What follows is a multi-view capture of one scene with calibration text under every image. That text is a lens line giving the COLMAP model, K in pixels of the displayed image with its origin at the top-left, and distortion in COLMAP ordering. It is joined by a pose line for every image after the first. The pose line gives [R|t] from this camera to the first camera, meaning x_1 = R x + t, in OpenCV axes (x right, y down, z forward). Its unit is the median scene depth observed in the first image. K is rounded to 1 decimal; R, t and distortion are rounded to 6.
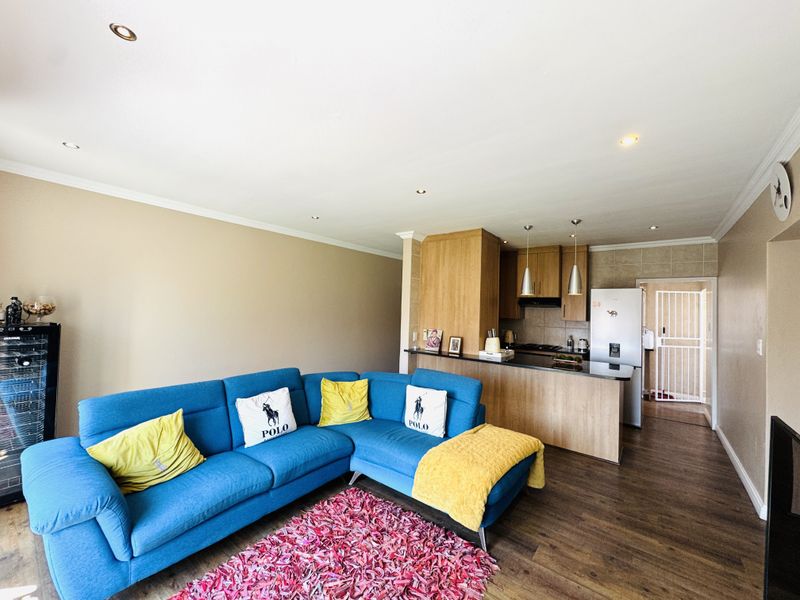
lens RADIAL K [[321.9, 0, 399.2], [0, 321.9, 298.2], [0, 0, 1]] dist [-0.002405, 0.000606]
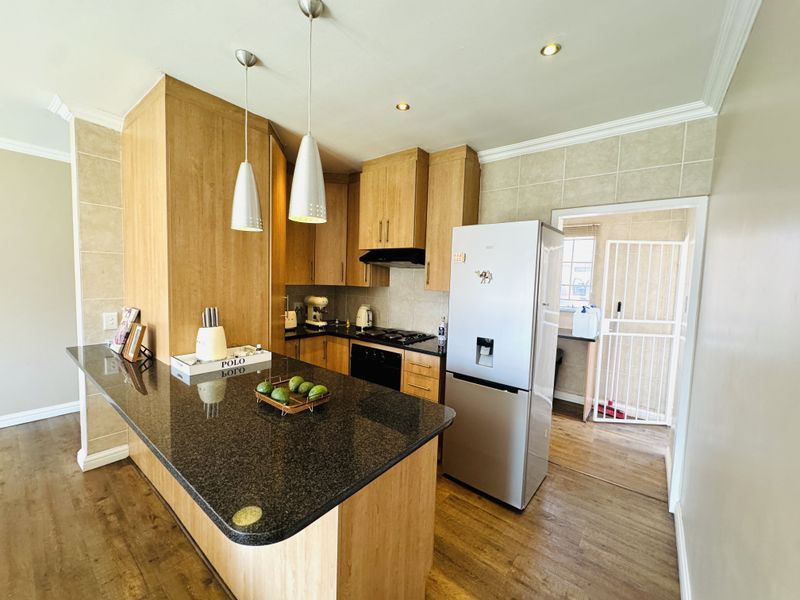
lens RADIAL K [[321.9, 0, 398.1], [0, 321.9, 299.5], [0, 0, 1]] dist [-0.002405, 0.000606]
pose [[0.999990, 0.003314, -0.002904, 0.535452], [-0.003009, 0.995048, 0.099350, 0.034296], [0.003219, -0.099340, 0.995048, 0.515892]]
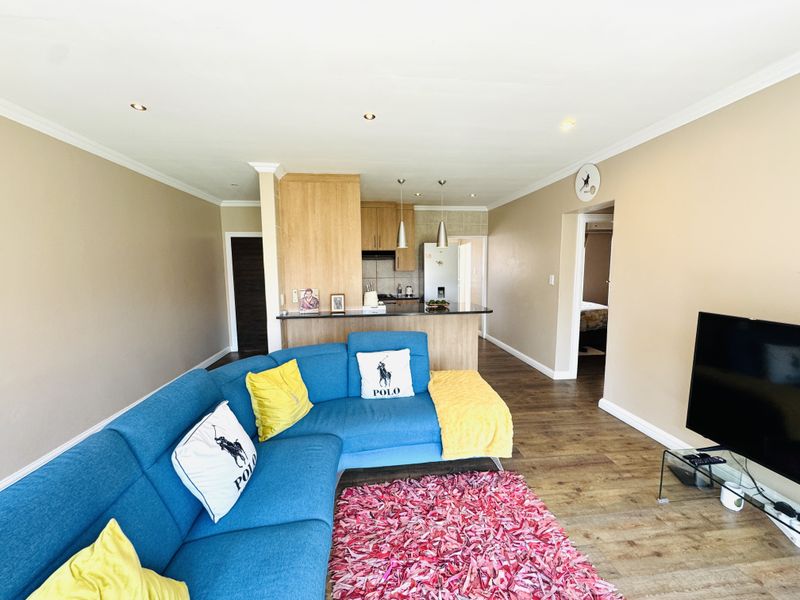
lens RADIAL K [[321.9, 0, 401.1], [0, 321.9, 297.9], [0, 0, 1]] dist [-0.002405, 0.000606]
pose [[0.705105, -0.108045, 0.700823, -0.324212], [0.009472, 0.989671, 0.143046, 0.001473], [-0.709040, -0.094224, 0.698845, 0.225664]]
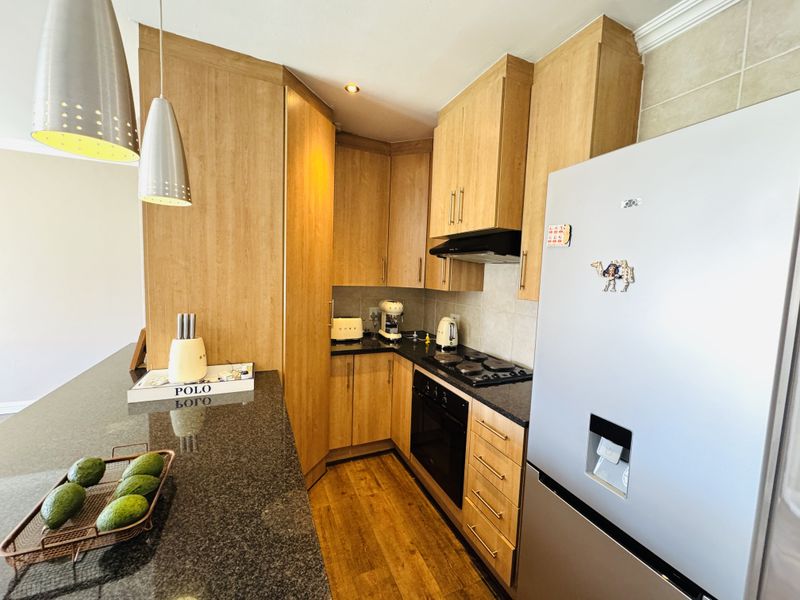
lens RADIAL K [[321.9, 0, 397.8], [0, 321.9, 299.4], [0, 0, 1]] dist [-0.002405, 0.000606]
pose [[0.885858, 0.040309, -0.462203, 0.636643], [0.003607, 0.995590, 0.093739, 0.043422], [0.463943, -0.084706, 0.881806, 0.755567]]
